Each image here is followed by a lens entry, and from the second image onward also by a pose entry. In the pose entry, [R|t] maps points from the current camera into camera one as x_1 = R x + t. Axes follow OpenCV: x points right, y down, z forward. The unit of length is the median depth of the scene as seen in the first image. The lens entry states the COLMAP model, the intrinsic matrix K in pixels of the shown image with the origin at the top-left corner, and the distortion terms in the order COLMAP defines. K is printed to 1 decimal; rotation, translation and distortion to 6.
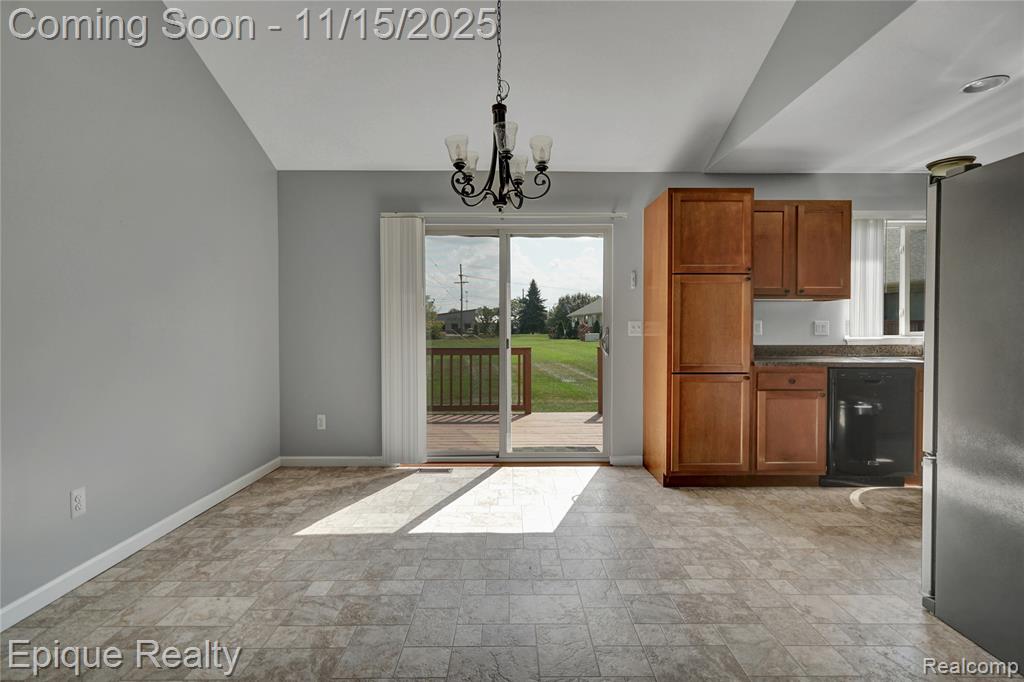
lens RADIAL K [[482.6, 0, 515.6], [0, 482.6, 336.4], [0, 0, 1]] dist [-0.002635, 0.002712]
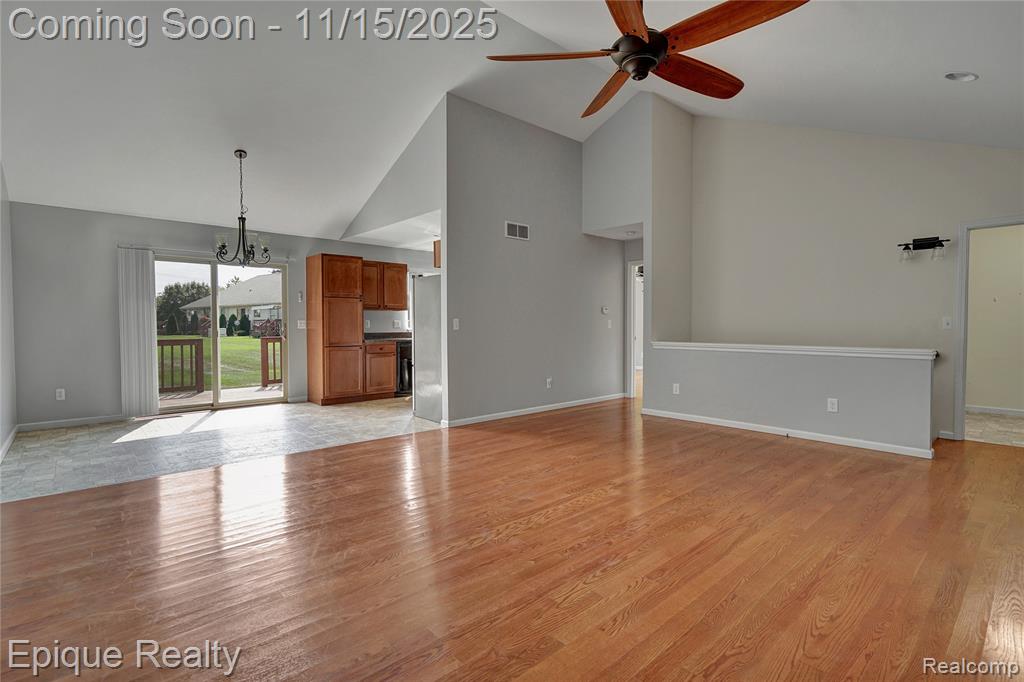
lens RADIAL K [[482.6, 0, 515.0], [0, 482.6, 338.5], [0, 0, 1]] dist [-0.002635, 0.002712]
pose [[0.746338, -0.021683, 0.665213, -0.349096], [0.010343, 0.999726, 0.020983, 0.006741], [-0.665486, -0.008780, 0.746358, -0.849455]]
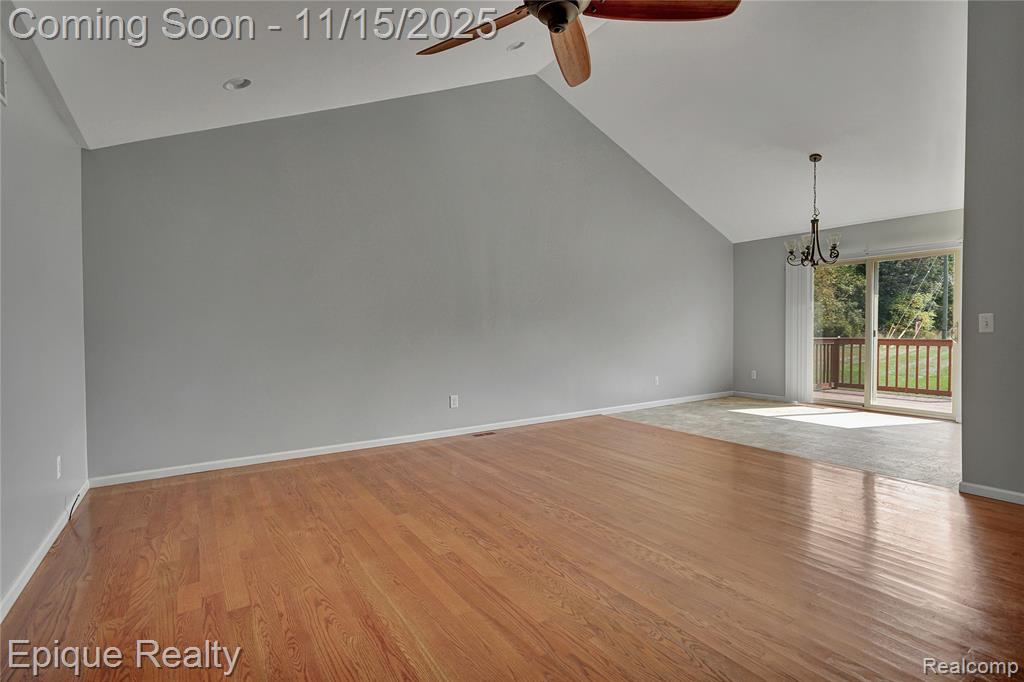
lens RADIAL K [[482.6, 0, 512.8], [0, 482.6, 337.8], [0, 0, 1]] dist [-0.002635, 0.002712]
pose [[0.551603, 0.012965, -0.834006, 0.642931], [-0.002527, 0.999901, 0.013873, 0.009557], [0.834103, -0.005545, 0.551581, -0.815582]]
